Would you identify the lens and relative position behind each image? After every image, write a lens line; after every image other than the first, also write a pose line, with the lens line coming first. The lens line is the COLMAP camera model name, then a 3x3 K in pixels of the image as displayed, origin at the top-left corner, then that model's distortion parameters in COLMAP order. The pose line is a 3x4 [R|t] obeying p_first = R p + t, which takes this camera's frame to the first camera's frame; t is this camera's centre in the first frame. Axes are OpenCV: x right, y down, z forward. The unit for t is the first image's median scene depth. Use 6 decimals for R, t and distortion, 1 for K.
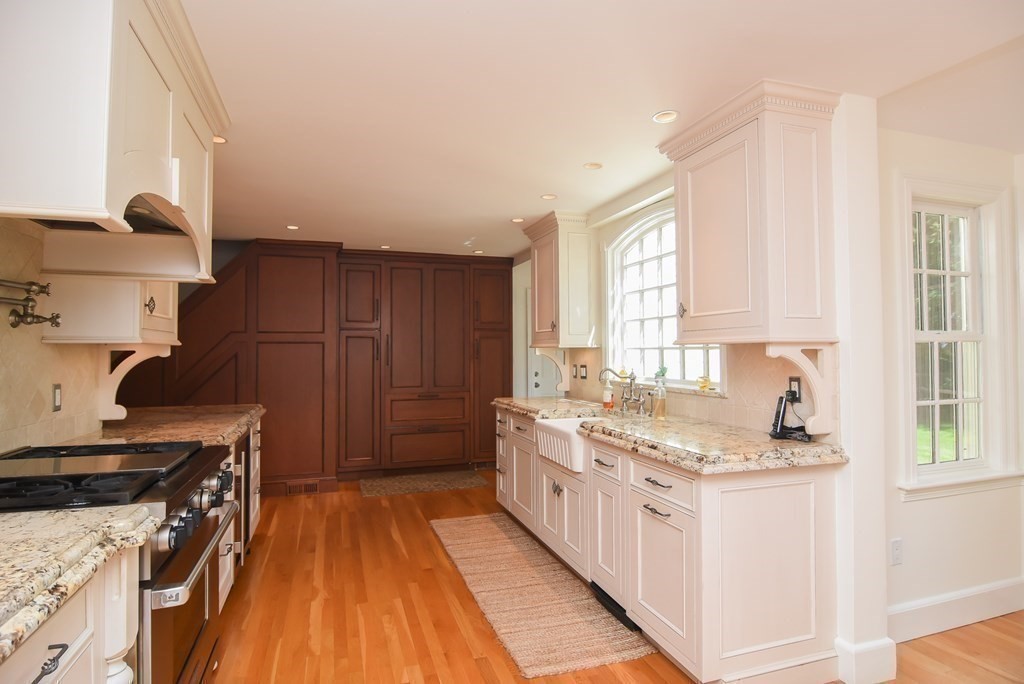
lens RADIAL K [[547.4, 0, 508.7], [0, 547.4, 337.9], [0, 0, 1]] dist [-0.007786, -0.010355]
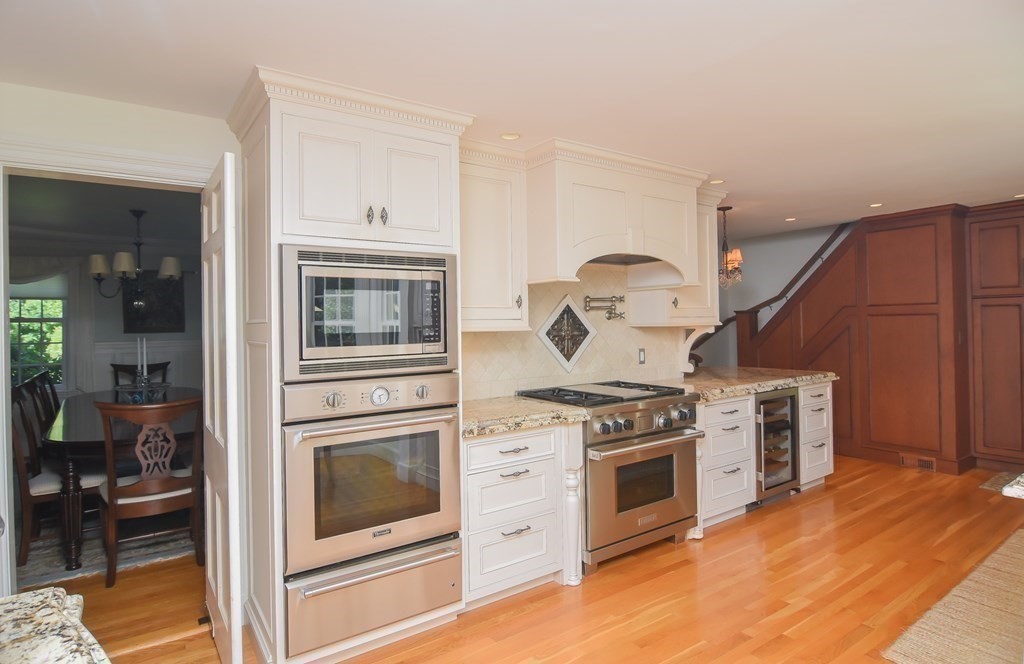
lens RADIAL K [[551.3, 0, 511.3], [0, 551.3, 315.4], [0, 0, 1]] dist [-0.000211, -0.021280]
pose [[0.288959, -0.010969, -0.957279, 0.615291], [0.041129, 0.999153, 0.000966, -0.035053], [0.956458, -0.039651, 0.289166, 0.045956]]
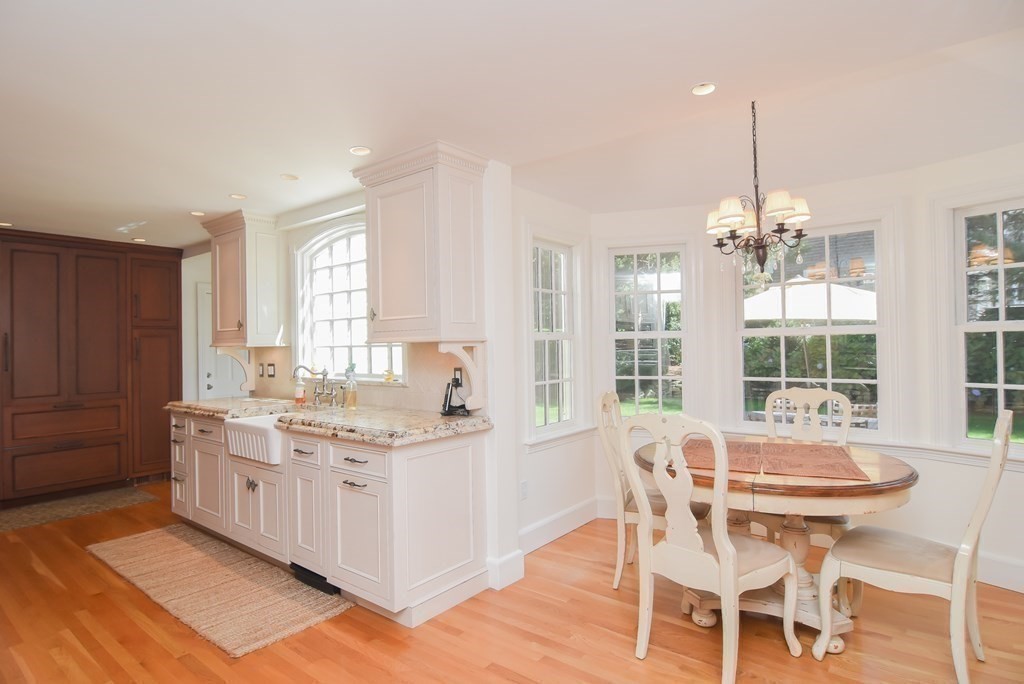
lens RADIAL K [[547.4, 0, 508.7], [0, 547.4, 337.9], [0, 0, 1]] dist [-0.007786, -0.010355]
pose [[0.836260, -0.003581, 0.548321, -0.076552], [0.000466, 0.999983, 0.005820, -0.005638], [-0.548333, -0.004612, 0.836247, -0.133720]]
